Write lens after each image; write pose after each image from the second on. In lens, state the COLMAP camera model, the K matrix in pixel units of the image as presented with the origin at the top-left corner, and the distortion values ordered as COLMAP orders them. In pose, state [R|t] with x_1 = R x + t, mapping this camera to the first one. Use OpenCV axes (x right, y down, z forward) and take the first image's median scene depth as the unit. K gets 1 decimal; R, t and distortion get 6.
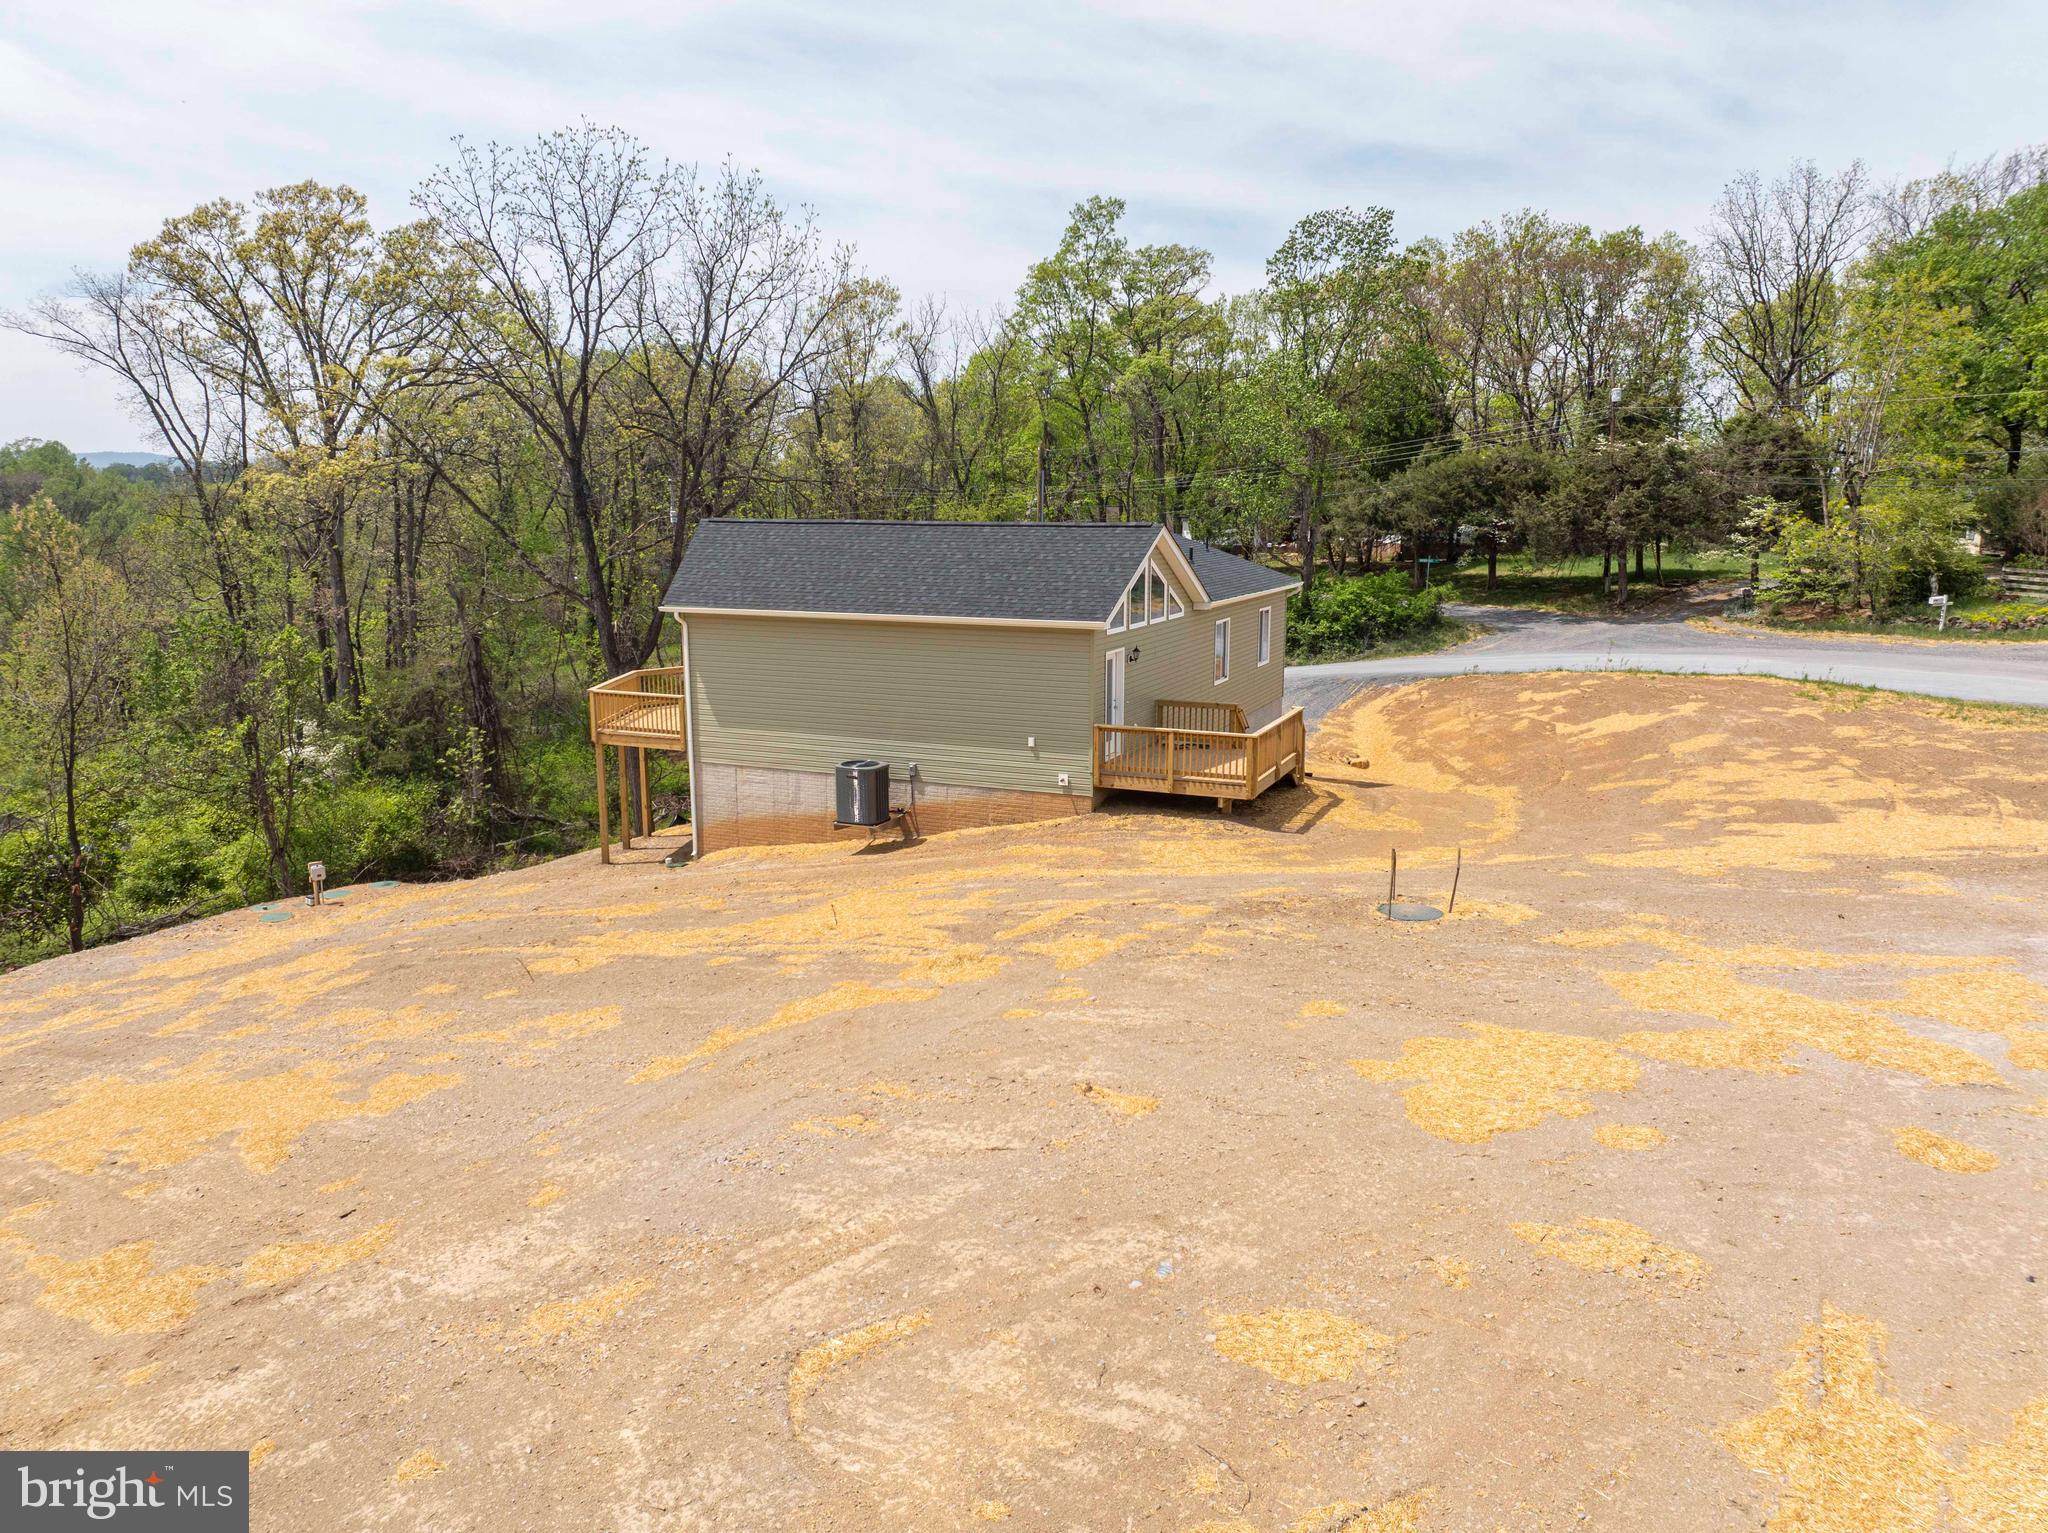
lens RADIAL K [[1447.8, 0, 1024.0], [0, 1447.8, 766.5], [0, 0, 1]] dist [-0.055483, 0.024859]
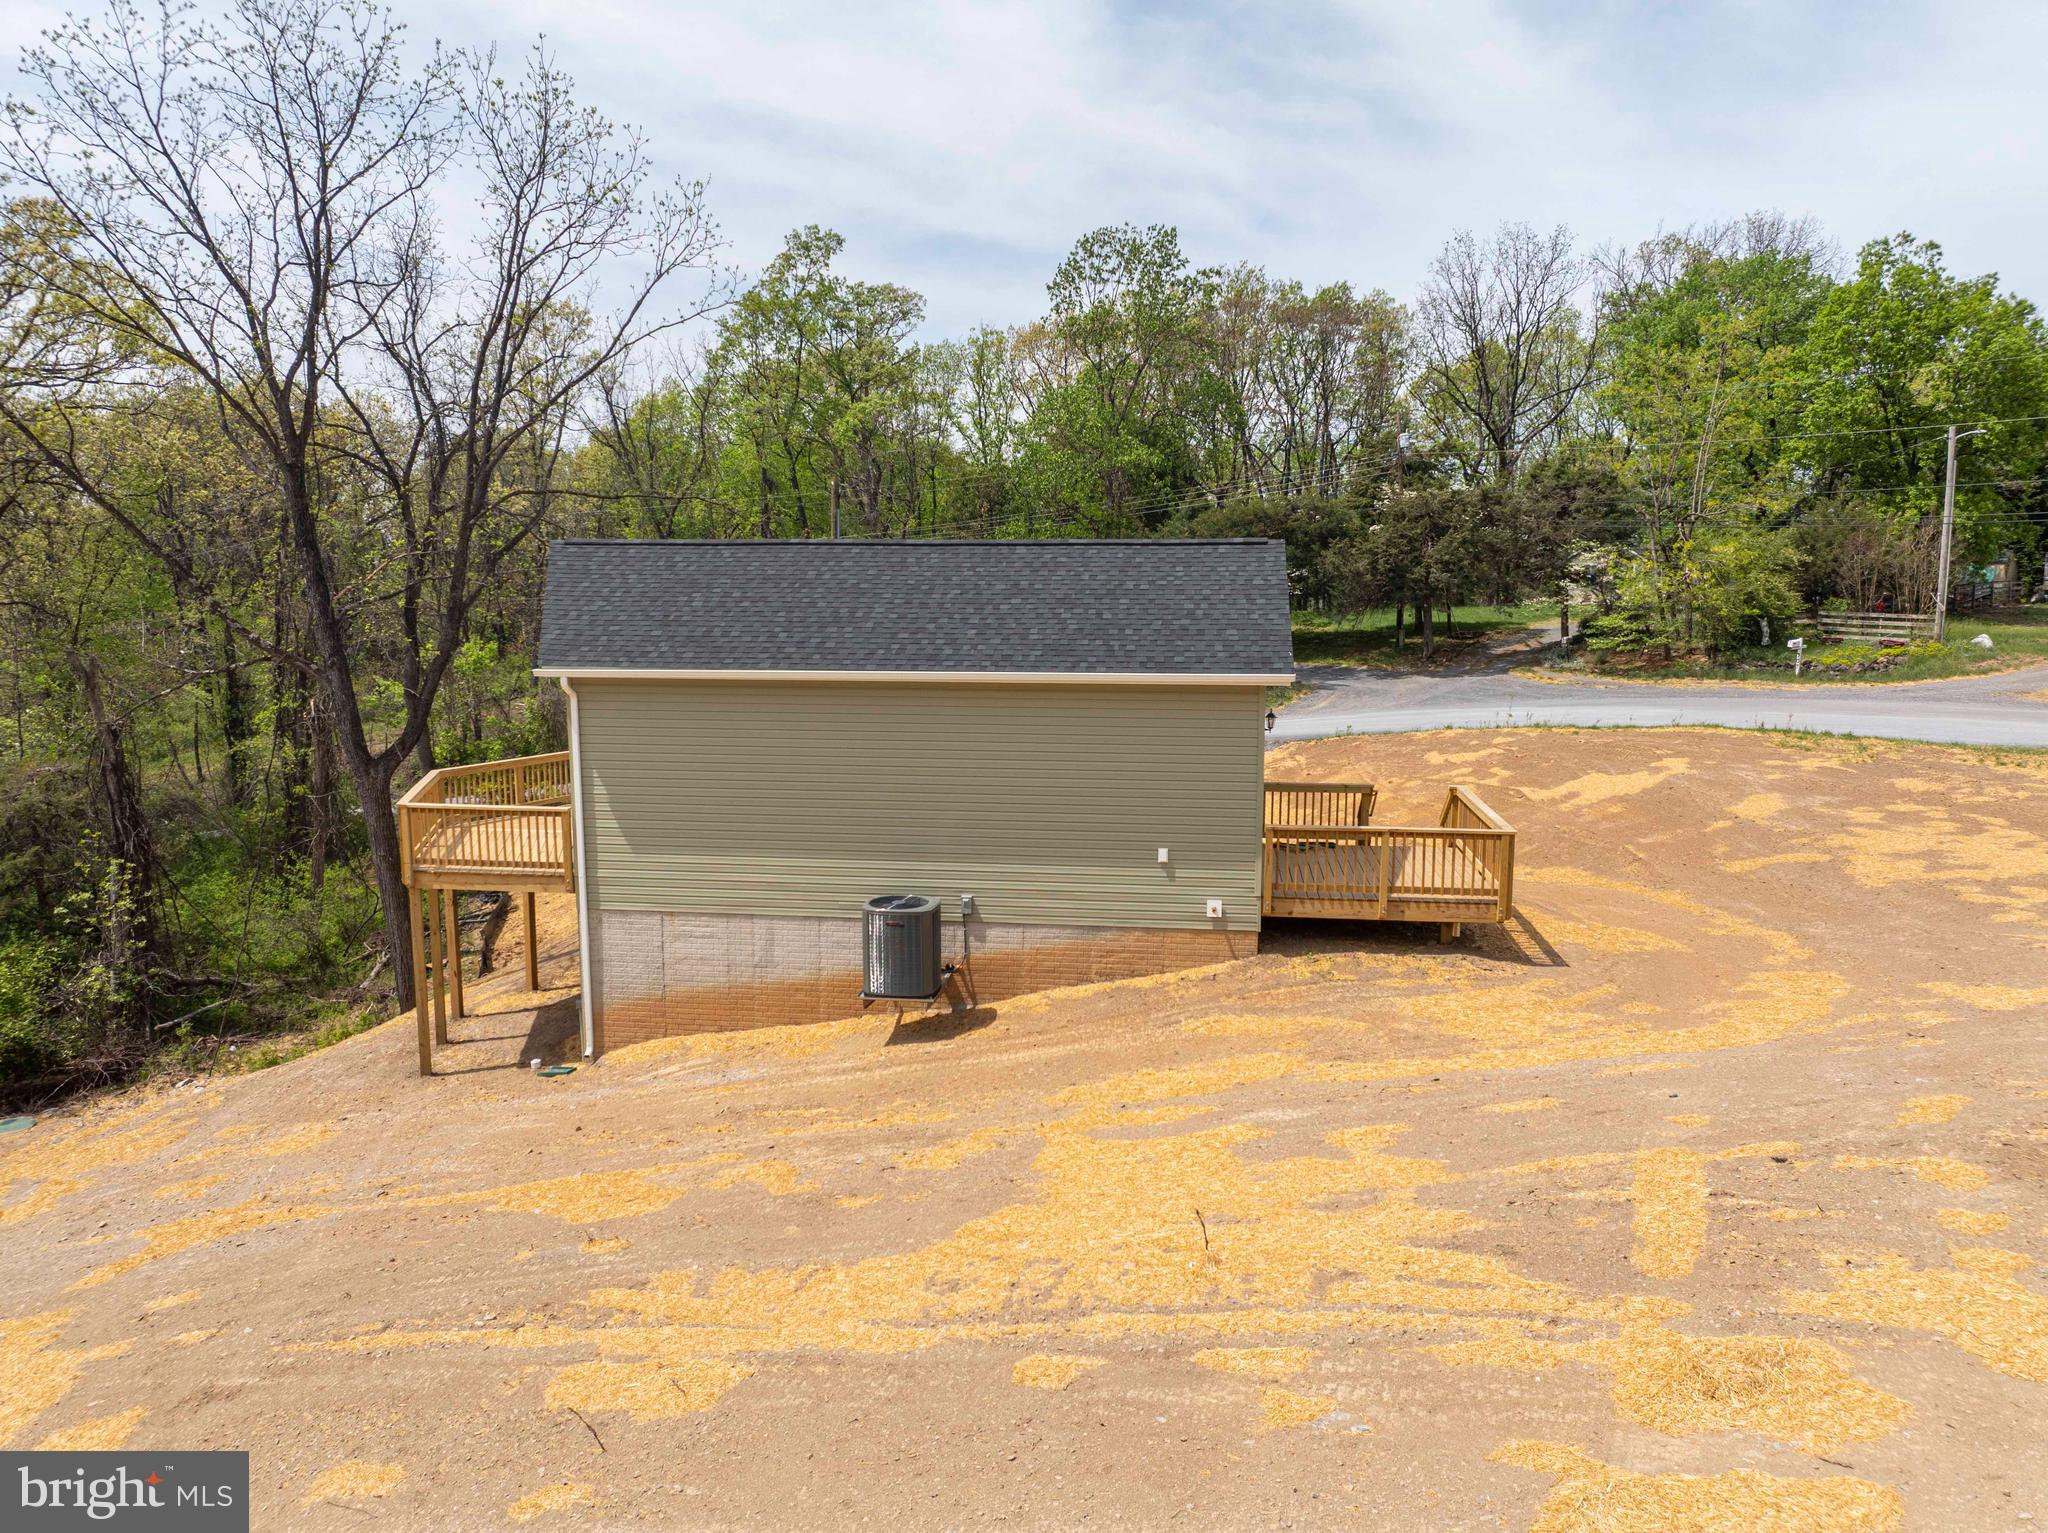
lens RADIAL K [[1447.8, 0, 1024.0], [0, 1447.8, 766.5], [0, 0, 1]] dist [-0.055483, 0.024859]
pose [[0.962295, -0.038297, 0.269299, -0.210814], [0.051658, 0.997752, -0.042701, -0.029176], [-0.267058, 0.055002, 0.962110, 0.327451]]
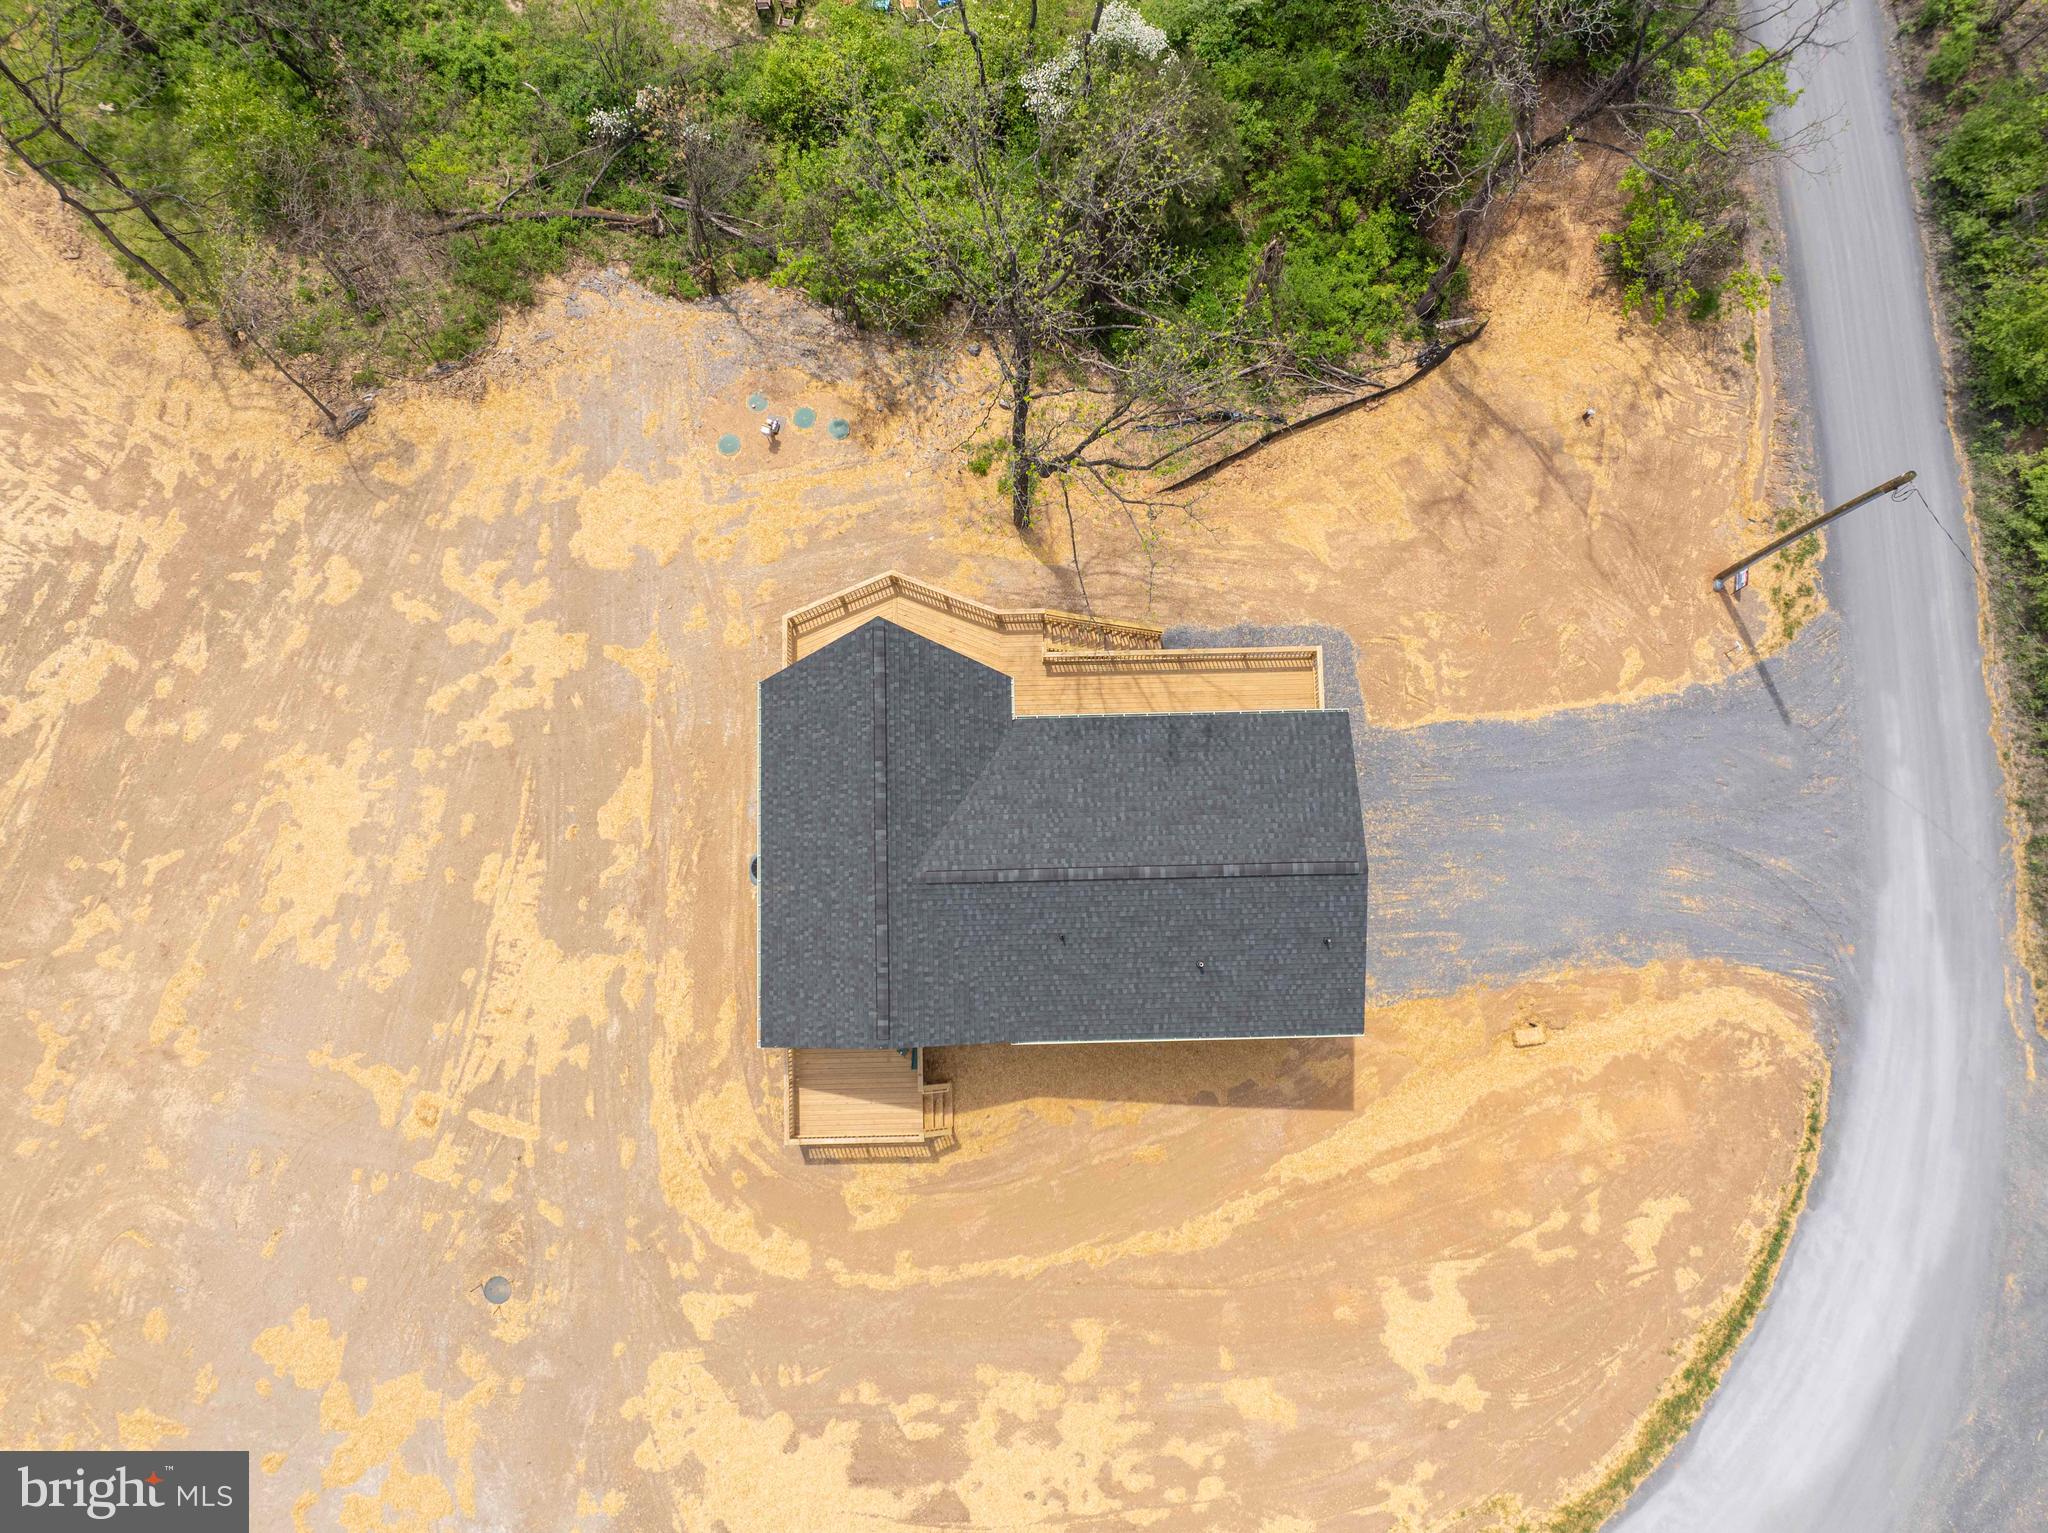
lens RADIAL K [[1430.9, 0, 1024.0], [0, 1430.9, 766.5], [0, 0, 1]] dist [-0.053800, -0.000158]
pose [[0.417902, 0.901564, -0.111987, 0.061149], [-0.172292, 0.199679, 0.964595, -1.349242], [0.892005, -0.383812, 0.238778, 0.848242]]
